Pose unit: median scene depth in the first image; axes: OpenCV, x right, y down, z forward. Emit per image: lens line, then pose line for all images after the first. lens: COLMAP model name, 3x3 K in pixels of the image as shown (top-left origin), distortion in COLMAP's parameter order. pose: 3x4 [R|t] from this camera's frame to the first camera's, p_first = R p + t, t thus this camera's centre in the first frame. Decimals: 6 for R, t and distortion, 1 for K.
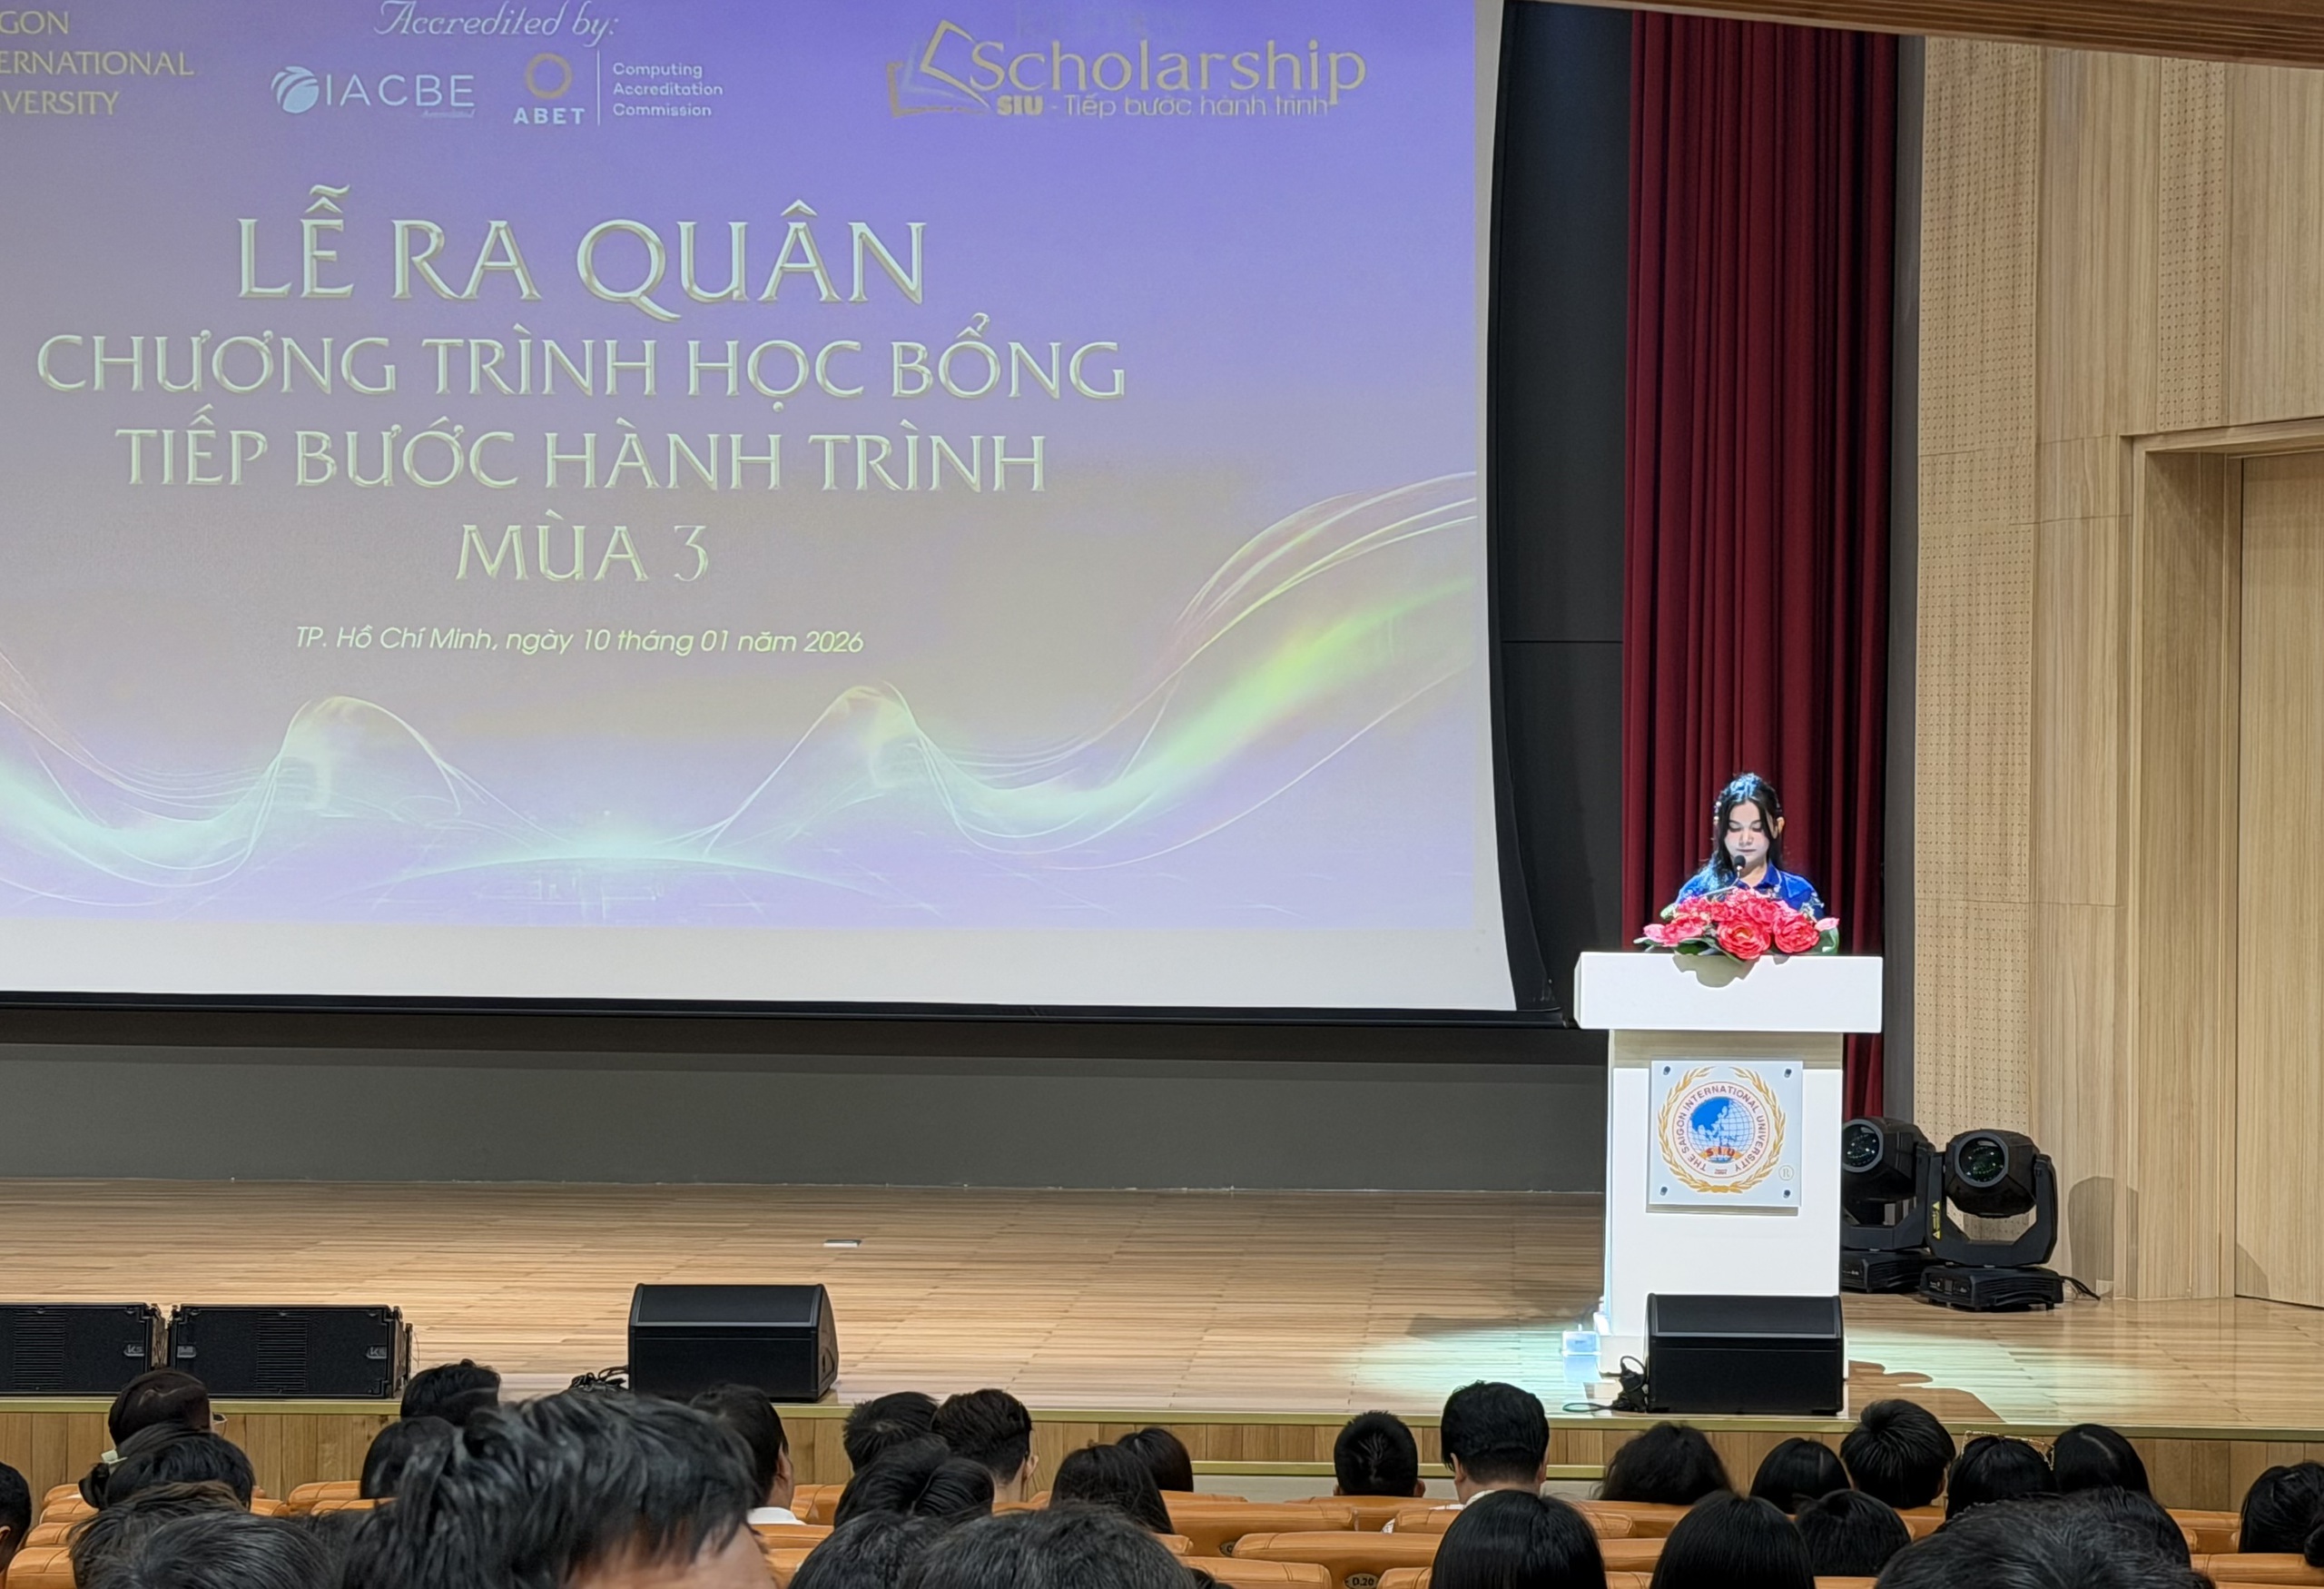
lens RADIAL K [[4575.7, 0, 1164.2], [0, 4575.7, 796.0], [0, 0, 1]] dist [0.136372, 0.000000]
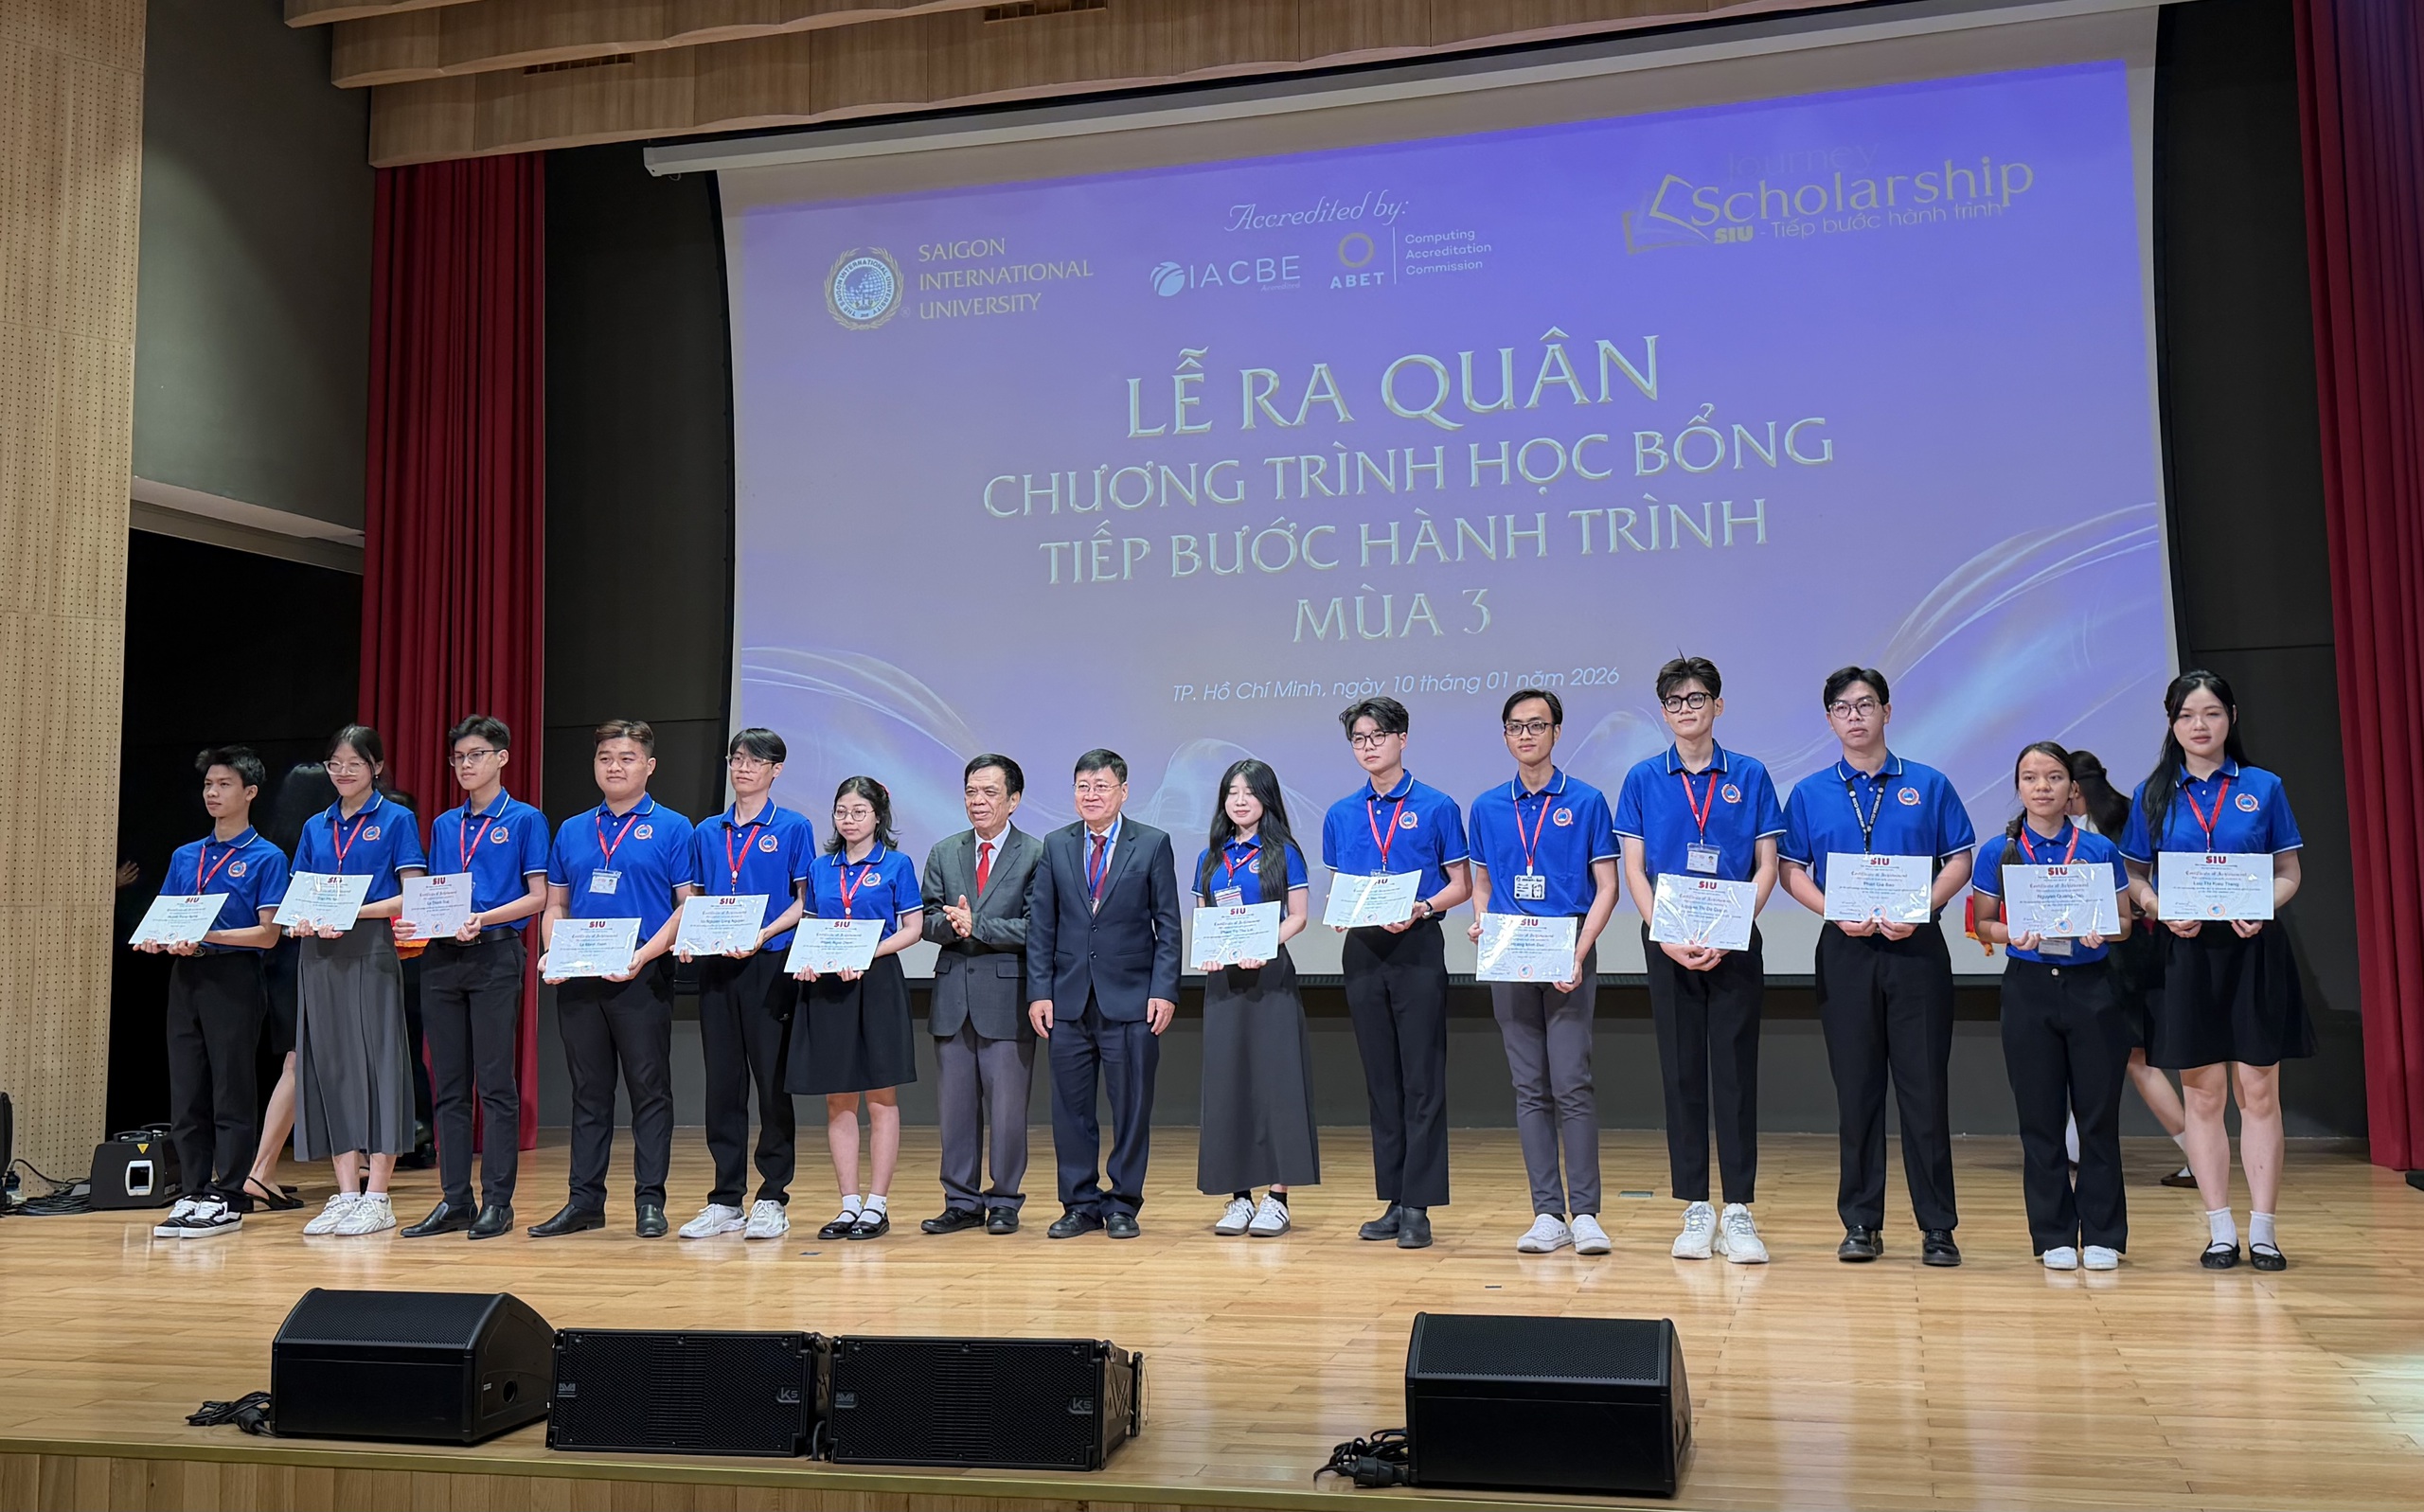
lens RADIAL K [[2079.9, 0, 1318.5], [0, 2079.9, 679.8], [0, 0, 1]] dist [0.100071, 0.000631]
pose [[0.982209, -0.044343, -0.182481, -0.043147], [0.023669, 0.993205, -0.113947, 0.028749], [0.186294, 0.107601, 0.976584, 0.442581]]
